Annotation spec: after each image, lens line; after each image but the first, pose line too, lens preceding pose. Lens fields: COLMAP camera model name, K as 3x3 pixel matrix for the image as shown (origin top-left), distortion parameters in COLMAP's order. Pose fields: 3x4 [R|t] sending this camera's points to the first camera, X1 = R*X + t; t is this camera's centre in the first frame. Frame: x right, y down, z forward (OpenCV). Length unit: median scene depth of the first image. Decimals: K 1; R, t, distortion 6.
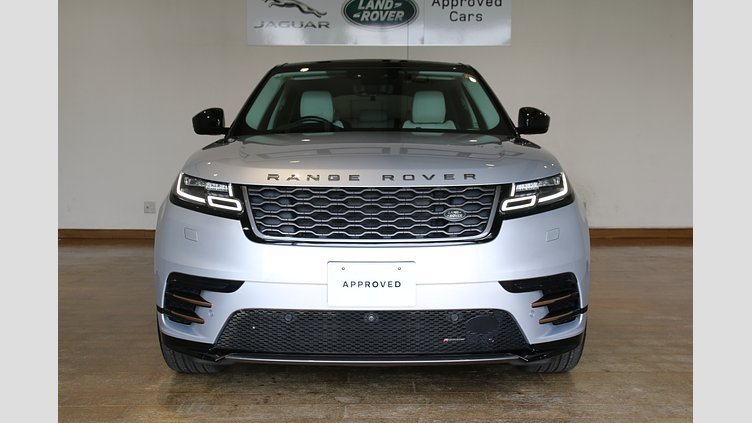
lens RADIAL K [[1031.3, 0, 380.7], [0, 1031.3, 216.0], [0, 0, 1]] dist [0.143195, 0.000000]
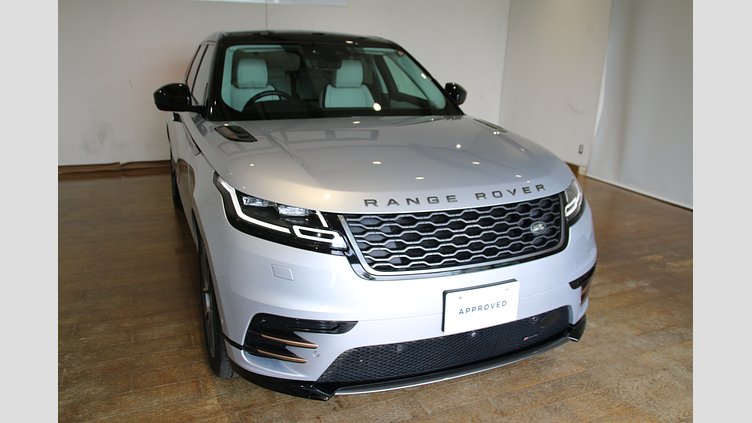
lens RADIAL K [[578.4, 0, 374.5], [0, 578.4, 214.8], [0, 0, 1]] dist [-0.065769, -0.001492]
pose [[0.886921, -0.105434, 0.449728, -0.297771], [-0.006087, 0.970851, 0.239608, -0.134626], [-0.461882, -0.215251, 0.860426, 0.492619]]
